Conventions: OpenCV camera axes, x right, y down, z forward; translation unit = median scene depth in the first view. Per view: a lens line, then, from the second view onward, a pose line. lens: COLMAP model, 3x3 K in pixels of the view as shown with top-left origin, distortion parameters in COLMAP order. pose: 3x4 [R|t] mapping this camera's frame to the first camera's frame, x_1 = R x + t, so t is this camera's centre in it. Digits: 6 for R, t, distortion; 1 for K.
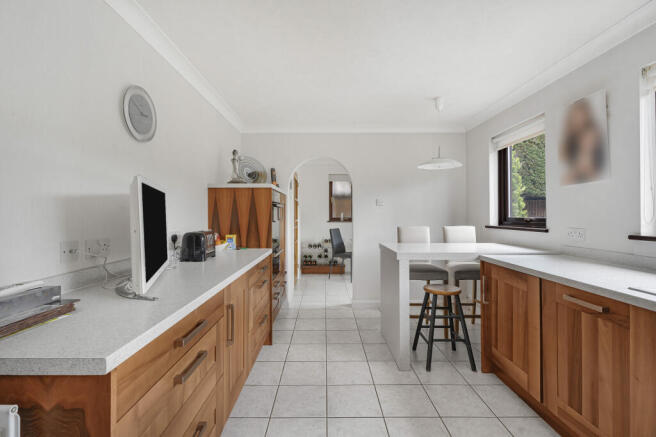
lens RADIAL K [[300.1, 0, 330.5], [0, 300.1, 211.9], [0, 0, 1]] dist [0.003004, 0.000814]
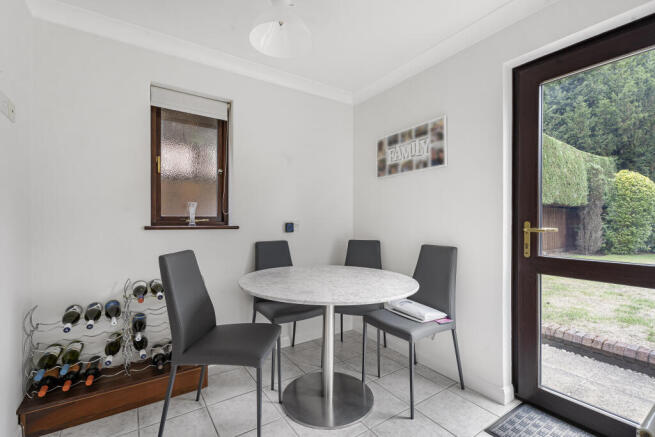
lens RADIAL K [[299.7, 0, 327.4], [0, 299.7, 216.6], [0, 0, 1]] dist [0.003004, 0.000814]
pose [[0.820513, 0.000788, 0.571627, -0.033296], [-0.007305, 0.999932, 0.009108, 0.015601], [-0.571581, -0.011649, 0.820463, 0.645880]]
